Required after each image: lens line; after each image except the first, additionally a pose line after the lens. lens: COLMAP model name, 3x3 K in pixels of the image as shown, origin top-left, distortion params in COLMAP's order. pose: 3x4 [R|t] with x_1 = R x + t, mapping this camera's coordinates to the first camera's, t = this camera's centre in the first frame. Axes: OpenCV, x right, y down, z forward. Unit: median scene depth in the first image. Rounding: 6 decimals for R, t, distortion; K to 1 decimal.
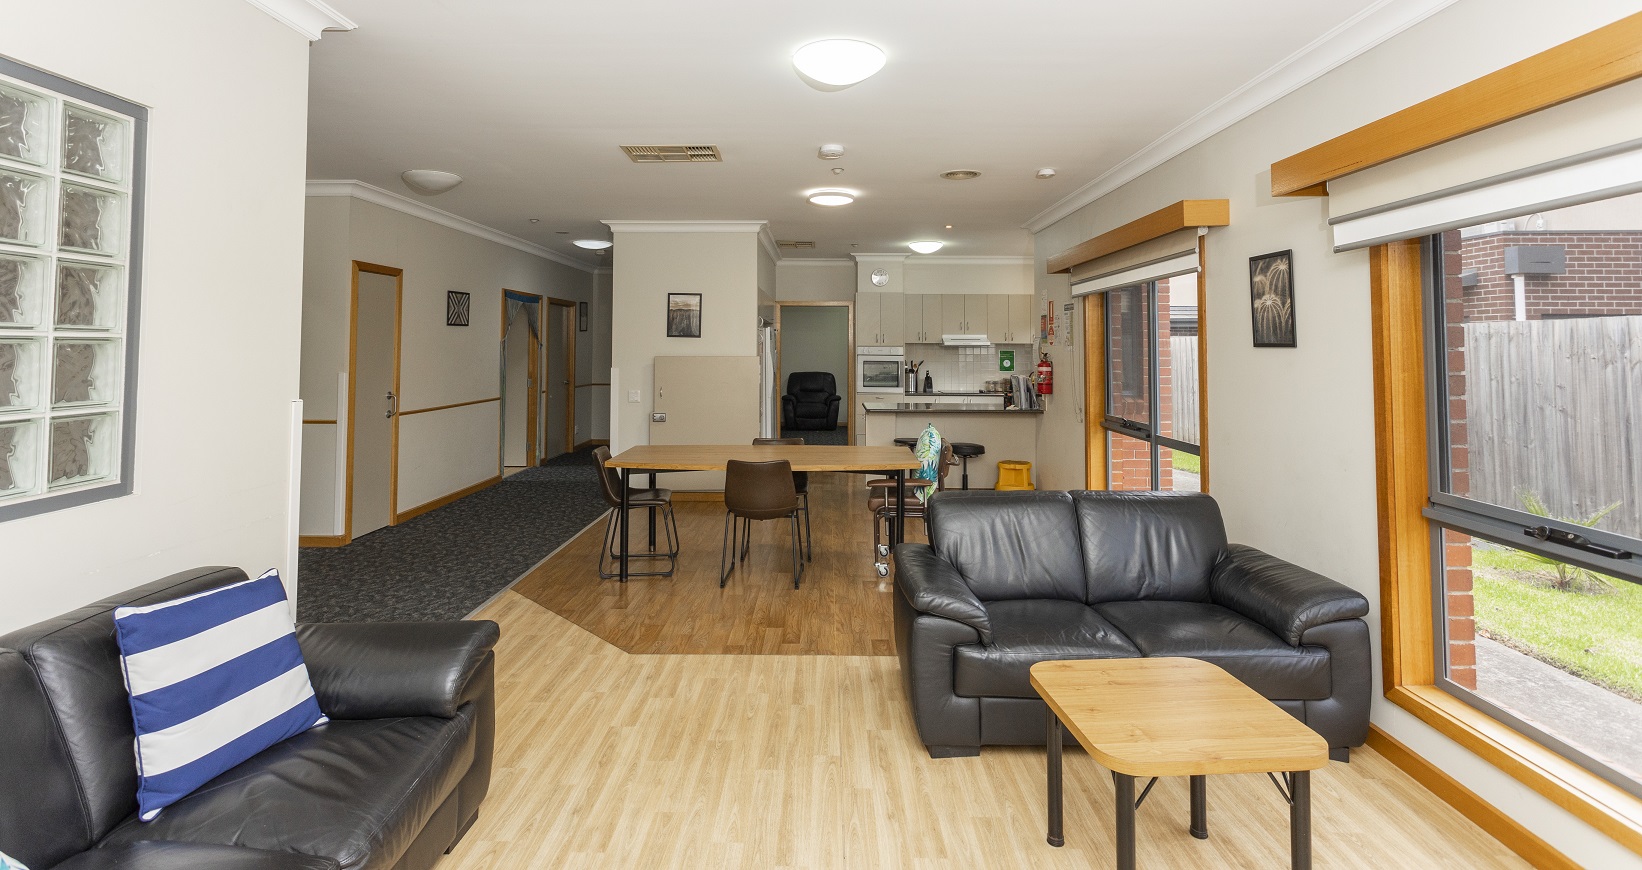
lens RADIAL K [[766.0, 0, 836.3], [0, 766.0, 430.7], [0, 0, 1]] dist [0.003136, 0.000134]
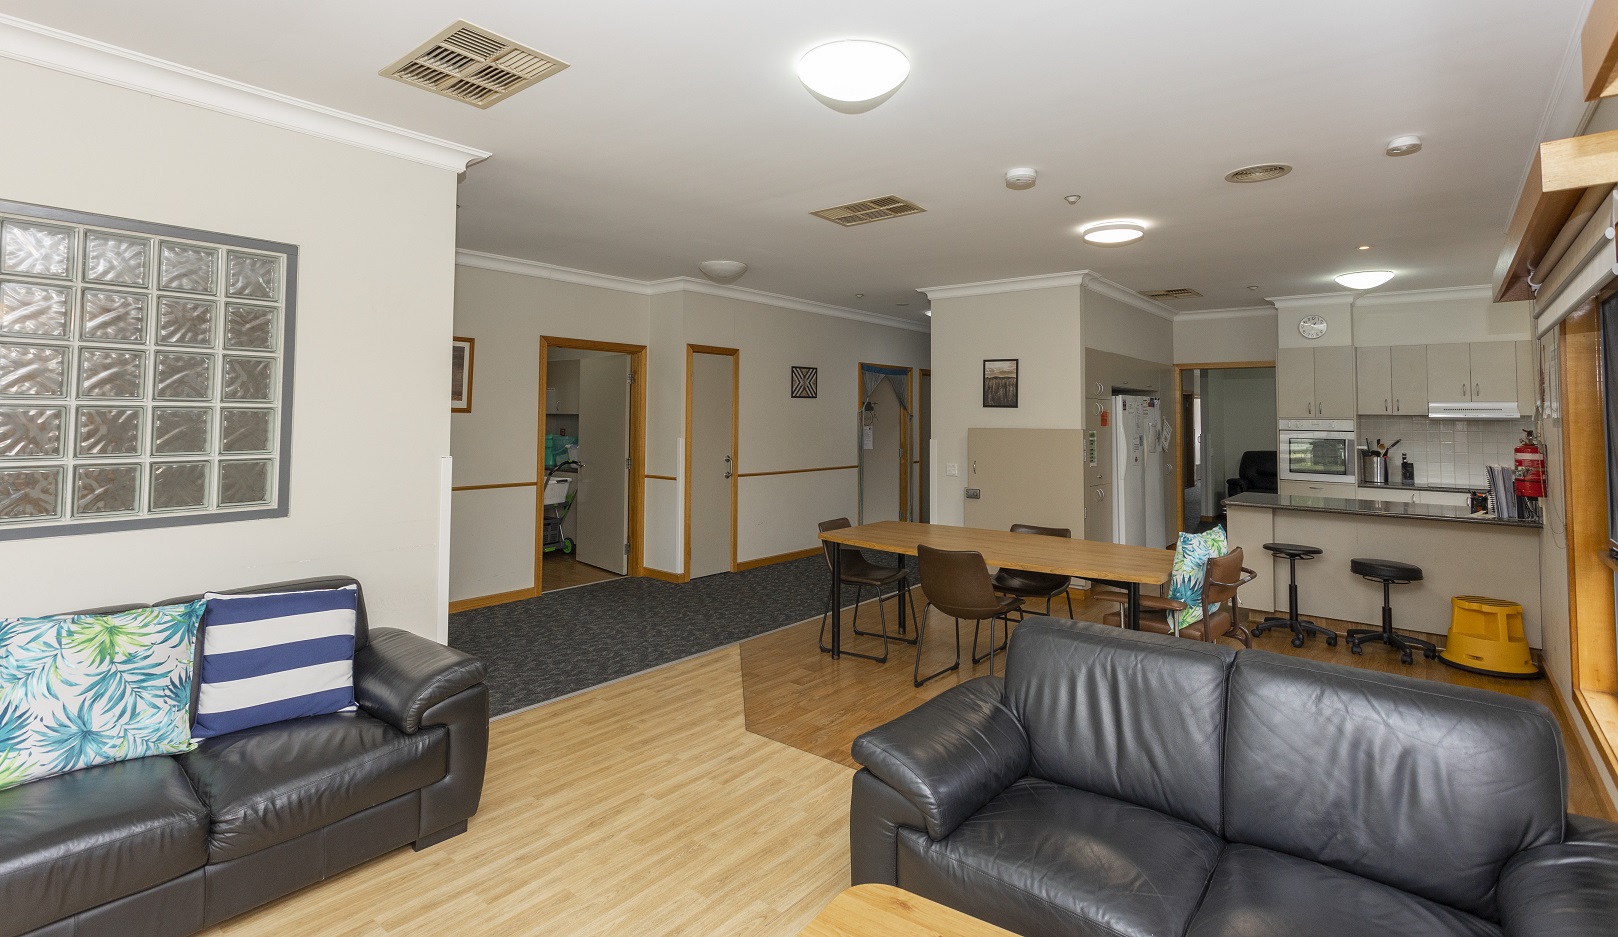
lens RADIAL K [[779.8, 0, 794.5], [0, 779.8, 479.6], [0, 0, 1]] dist [0.000854, 0.000248]
pose [[0.771074, 0.054472, -0.634412, 0.254783], [-0.074261, 0.997228, -0.004633, -0.017539], [0.632401, 0.050684, 0.772982, 0.165980]]
